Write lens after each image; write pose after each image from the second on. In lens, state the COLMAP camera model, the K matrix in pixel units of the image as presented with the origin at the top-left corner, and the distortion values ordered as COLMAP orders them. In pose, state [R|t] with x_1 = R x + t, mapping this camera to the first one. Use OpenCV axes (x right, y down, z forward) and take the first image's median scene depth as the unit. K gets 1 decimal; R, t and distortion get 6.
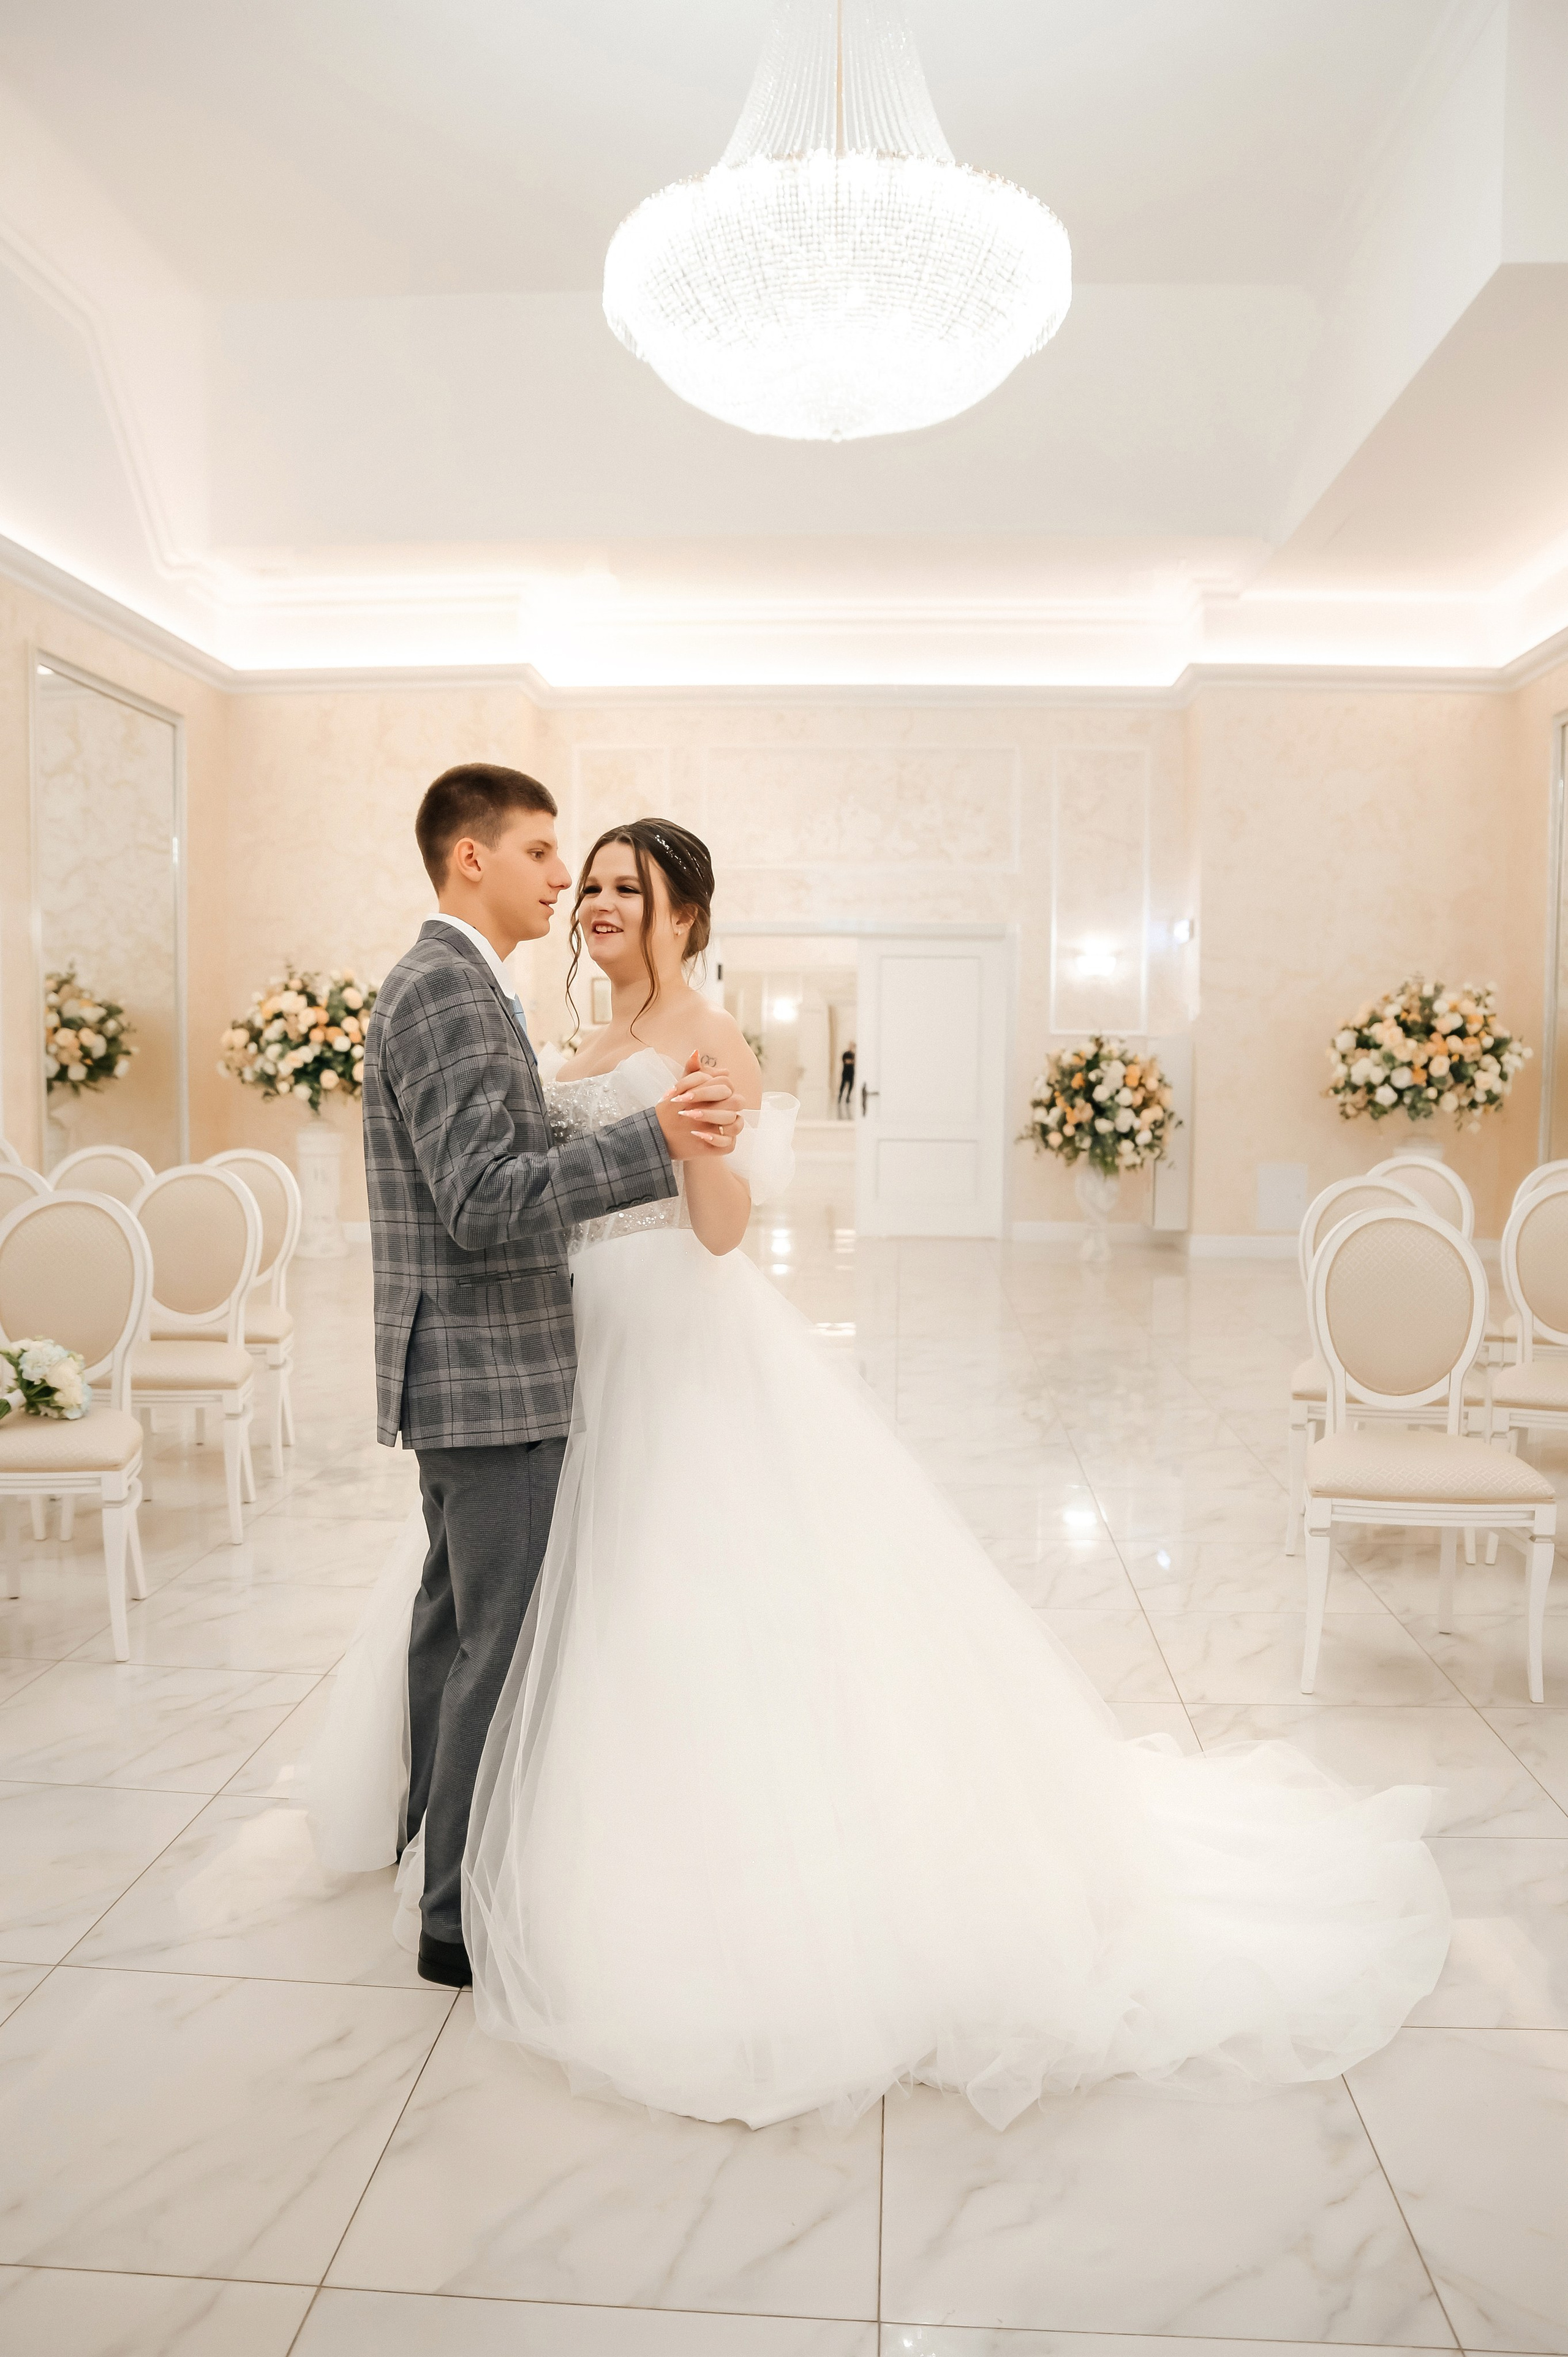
lens RADIAL K [[1660.2, 0, 823.1], [0, 1660.2, 1179.6], [0, 0, 1]] dist [-0.132027, 0.181579]
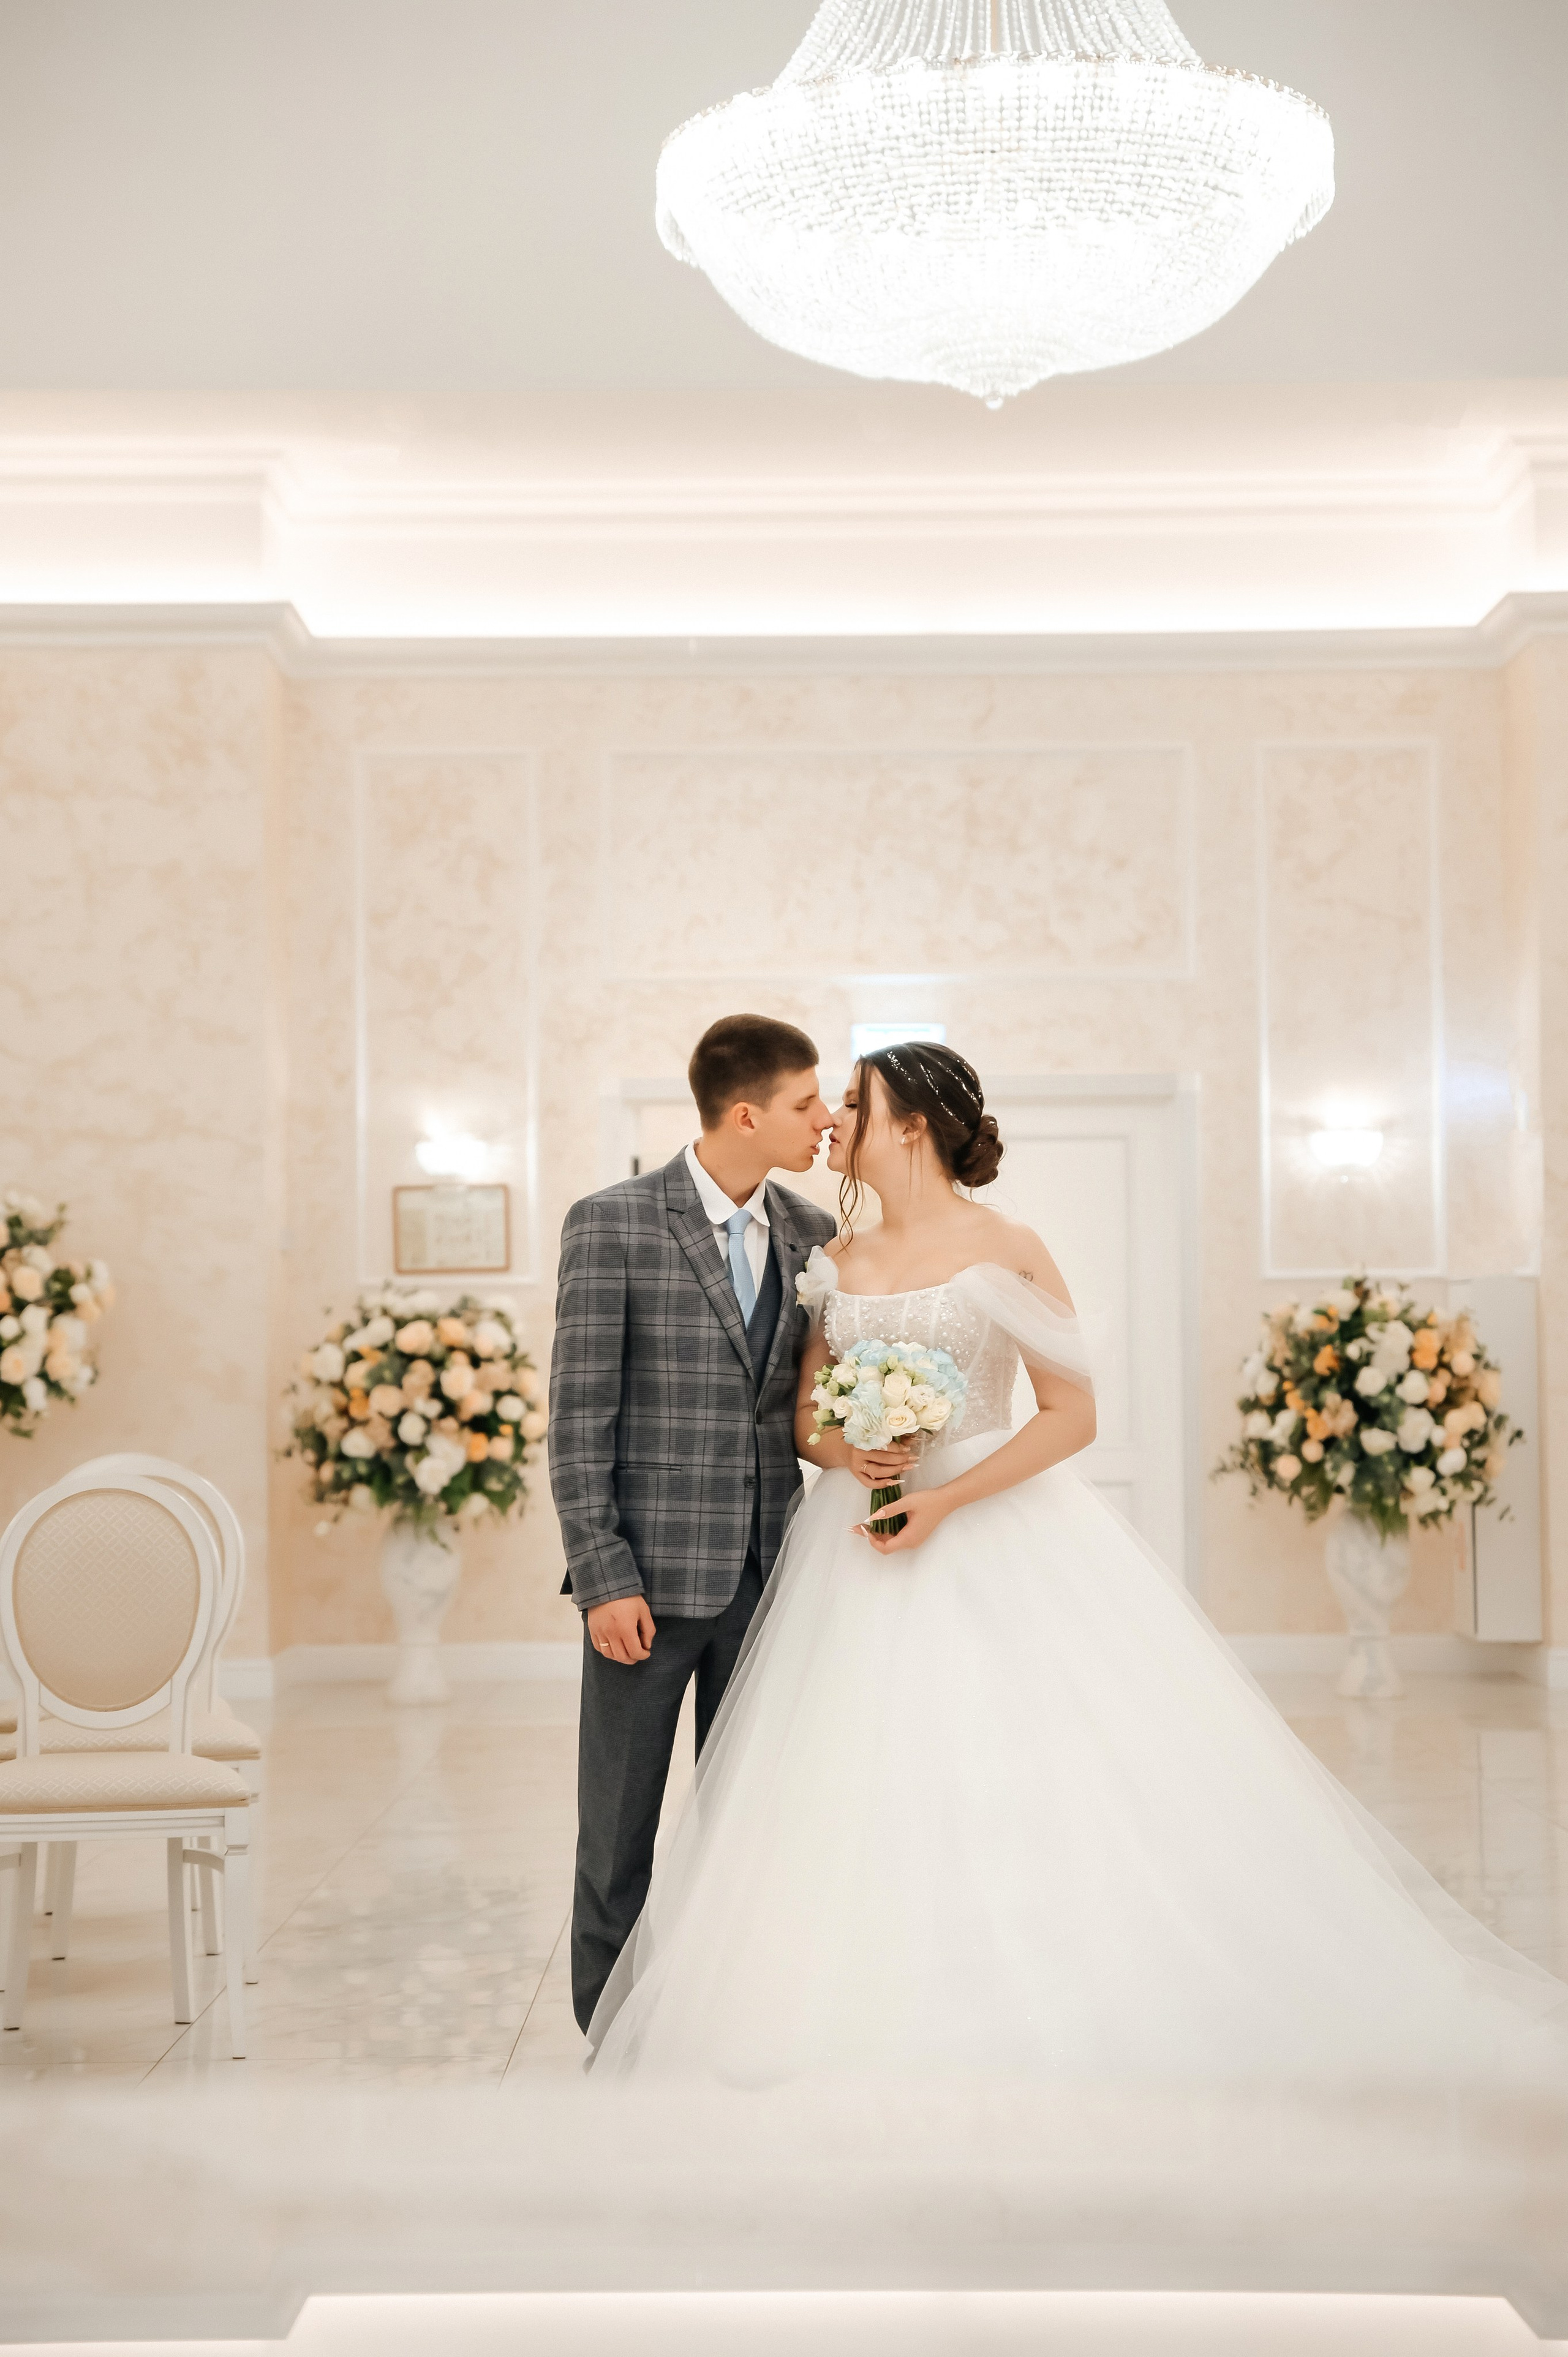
lens RADIAL K [[4472.2, 0, 784.0], [0, 4472.2, 1178.5], [0, 0, 1]] dist [0.222941, 0.133073]
pose [[0.998278, -0.015466, 0.056582, -0.107638], [0.022153, 0.992583, -0.119531, 0.054078], [-0.054314, 0.120579, 0.991217, -0.467324]]
